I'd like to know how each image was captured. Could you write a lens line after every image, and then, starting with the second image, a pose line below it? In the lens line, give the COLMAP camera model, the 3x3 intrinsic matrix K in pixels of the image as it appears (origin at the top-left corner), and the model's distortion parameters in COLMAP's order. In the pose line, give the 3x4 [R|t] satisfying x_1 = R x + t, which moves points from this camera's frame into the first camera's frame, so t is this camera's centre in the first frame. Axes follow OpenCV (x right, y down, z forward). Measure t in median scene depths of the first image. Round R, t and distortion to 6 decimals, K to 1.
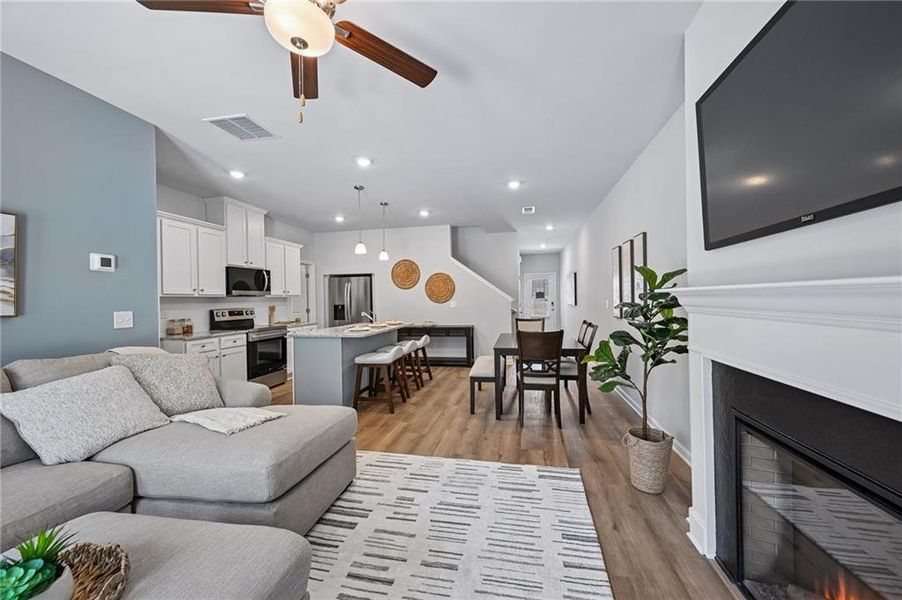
lens RADIAL K [[351.6, 0, 450.6], [0, 351.6, 300.2], [0, 0, 1]] dist [0.001476, -0.000724]
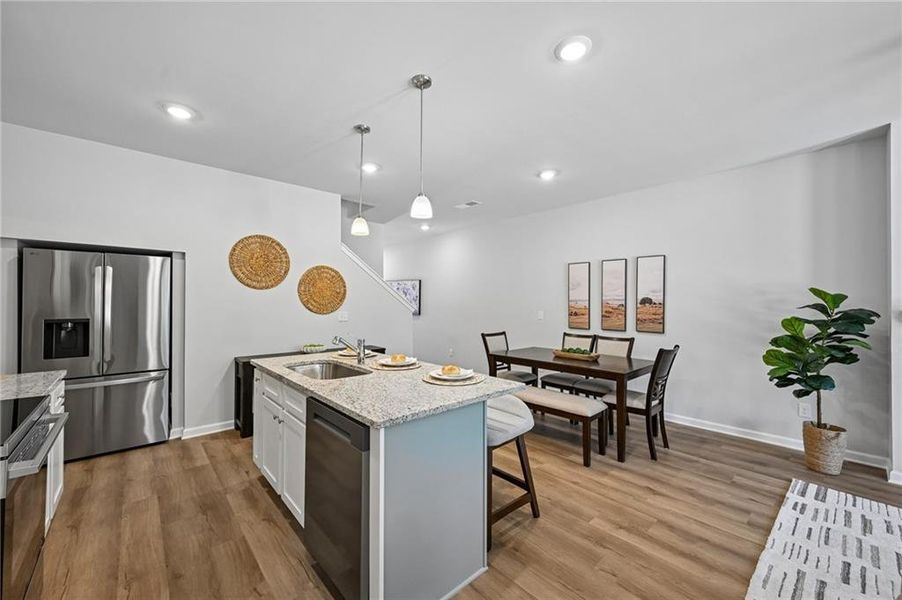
lens RADIAL K [[351.6, 0, 450.6], [0, 351.6, 299.8], [0, 0, 1]] dist [0.001476, -0.000724]
pose [[0.593656, 0.027819, 0.804238, -0.500266], [-0.012232, 0.999599, -0.025547, -0.004920], [-0.804626, 0.005329, 0.593758, 0.548374]]
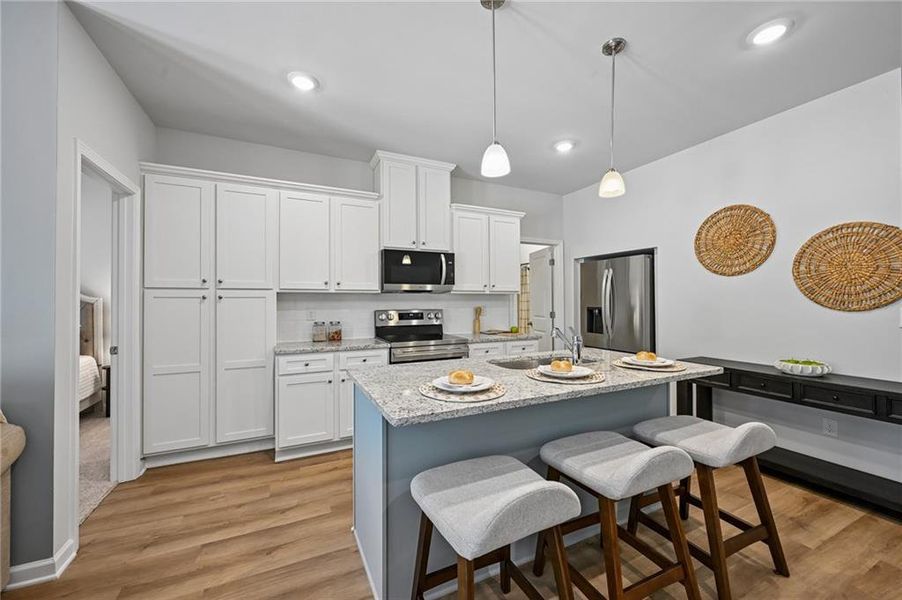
lens RADIAL K [[351.6, 0, 452.8], [0, 351.6, 298.8], [0, 0, 1]] dist [0.001476, -0.000724]
pose [[0.606237, 0.008835, -0.795235, 0.008742], [-0.009301, 0.999949, 0.004019, -0.001829], [0.795229, 0.004960, 0.606288, 0.598068]]
